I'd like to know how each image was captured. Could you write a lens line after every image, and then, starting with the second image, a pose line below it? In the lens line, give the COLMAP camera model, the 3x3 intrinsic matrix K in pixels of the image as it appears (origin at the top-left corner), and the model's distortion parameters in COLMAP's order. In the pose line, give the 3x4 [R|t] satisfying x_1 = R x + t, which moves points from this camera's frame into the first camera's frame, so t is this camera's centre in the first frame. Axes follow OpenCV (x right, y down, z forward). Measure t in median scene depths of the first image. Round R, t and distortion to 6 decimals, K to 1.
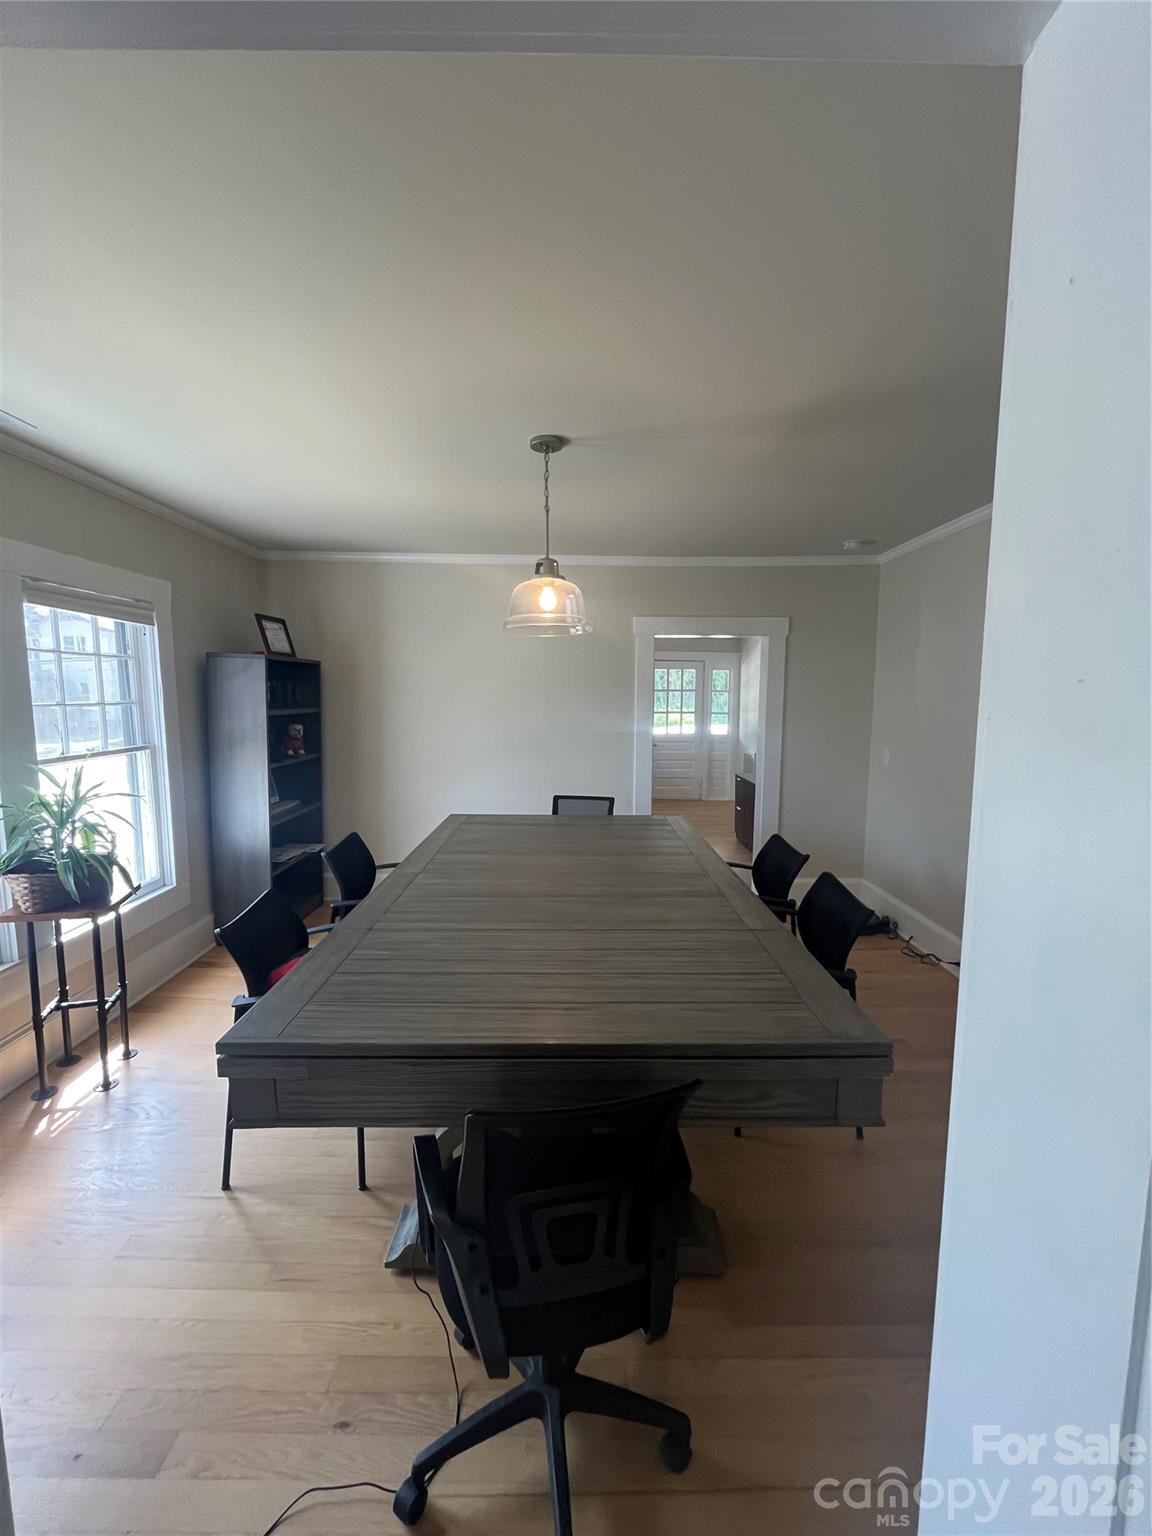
lens RADIAL K [[621.5, 0, 576.7], [0, 621.5, 765.9], [0, 0, 1]] dist [-0.004082, -0.000750]
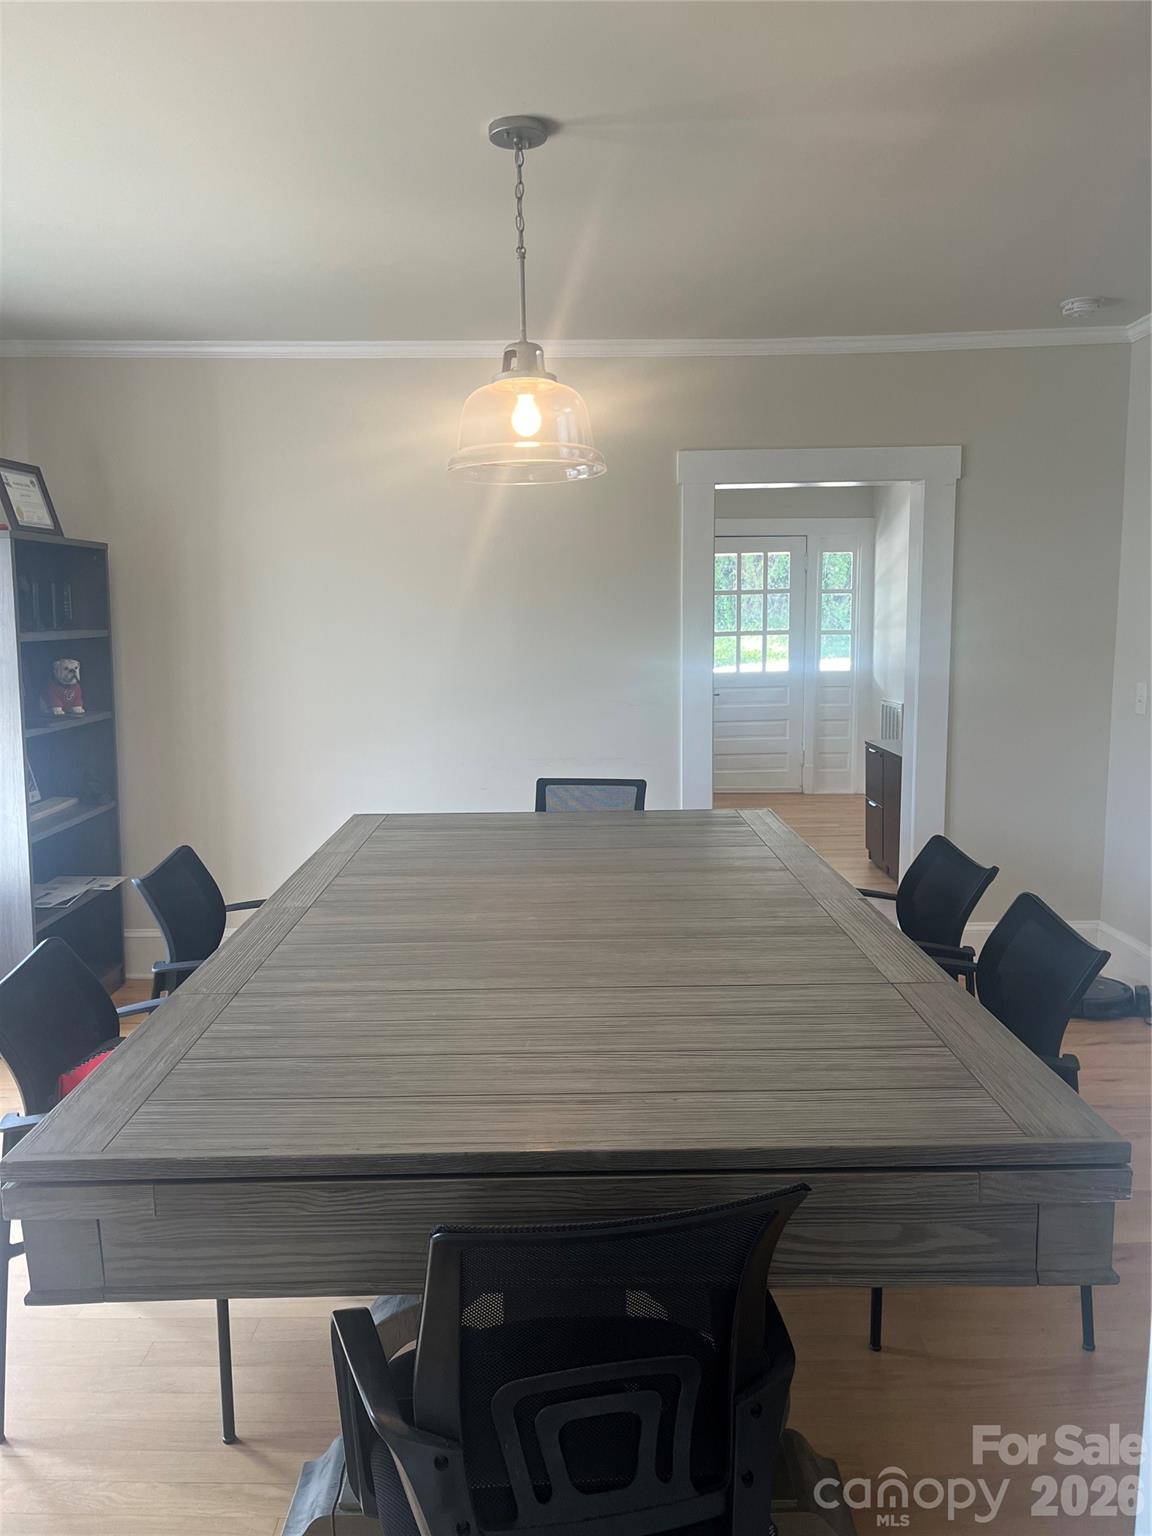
lens RADIAL K [[1154.6, 0, 565.8], [0, 1154.6, 778.4], [0, 0, 1]] dist [0.048286, -0.056303]
pose [[0.999810, -0.018883, -0.004926, -0.010377], [0.019027, 0.999332, 0.031190, 0.024973], [0.004333, -0.031278, 0.999501, -0.055110]]
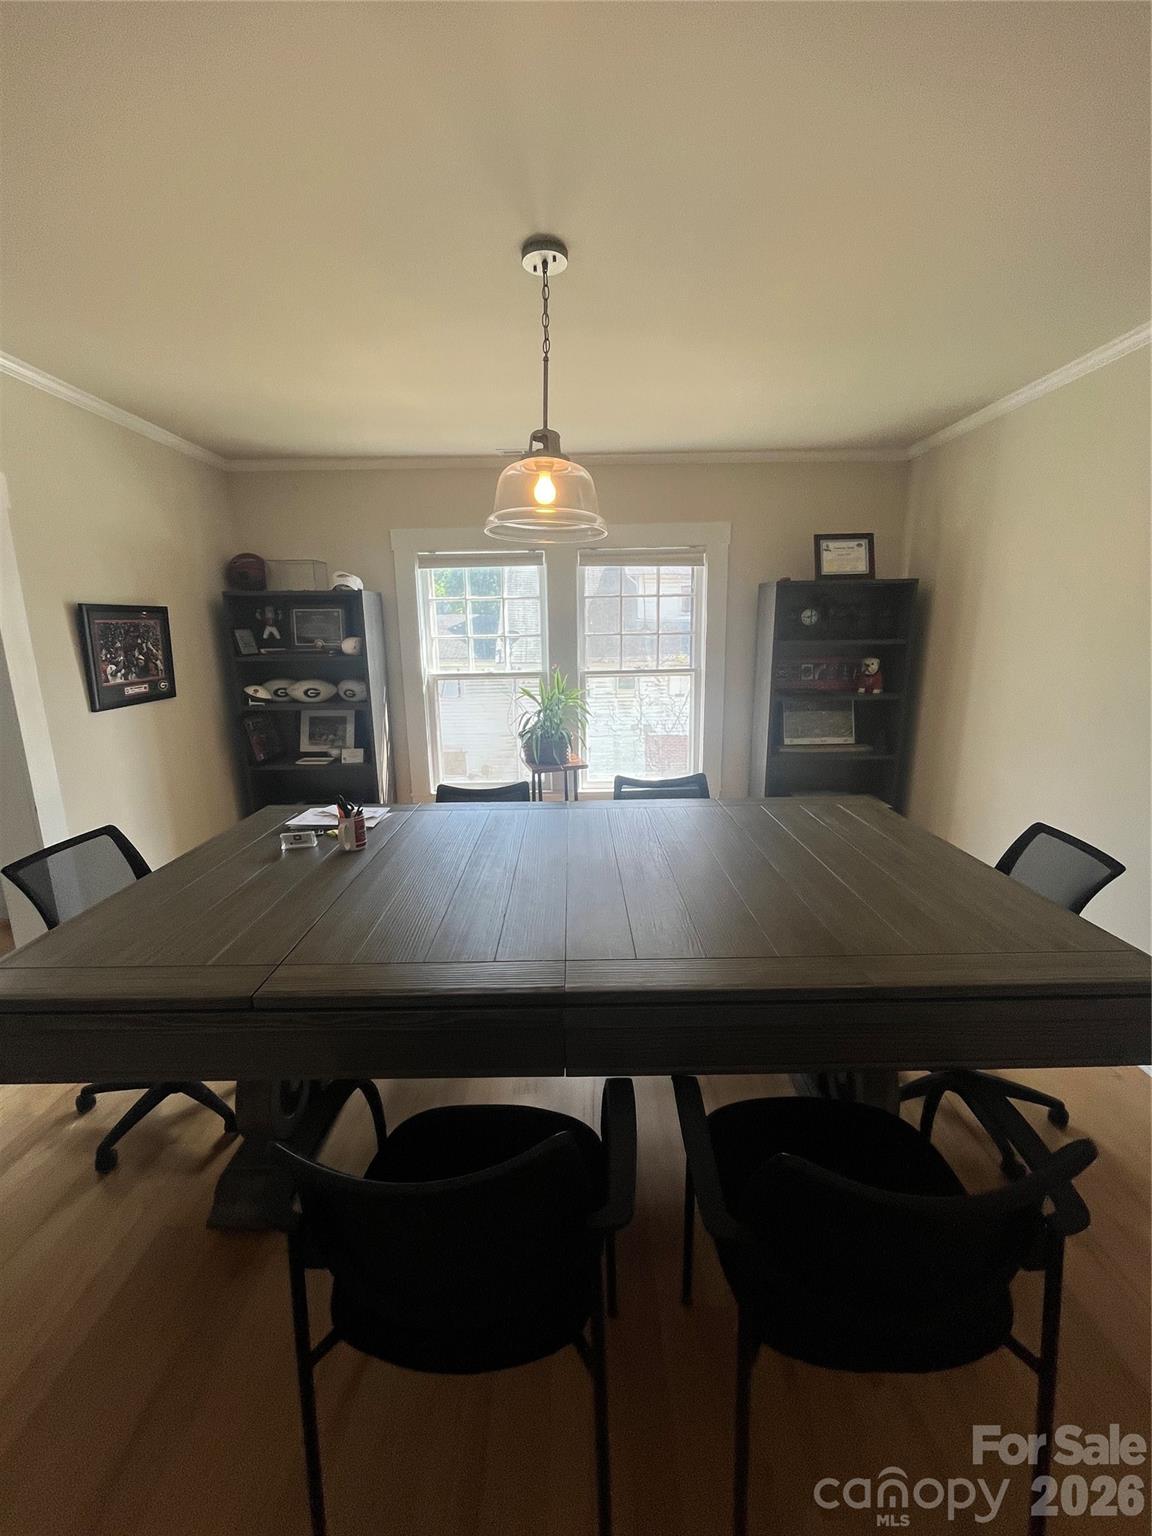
lens RADIAL K [[621.5, 0, 576.7], [0, 621.5, 765.9], [0, 0, 1]] dist [-0.004082, -0.000750]
pose [[0.000846, 0.207020, -0.978336, 0.703150], [-0.095265, 0.973904, 0.205999, -0.100808], [0.995452, 0.093027, 0.020545, 0.997082]]
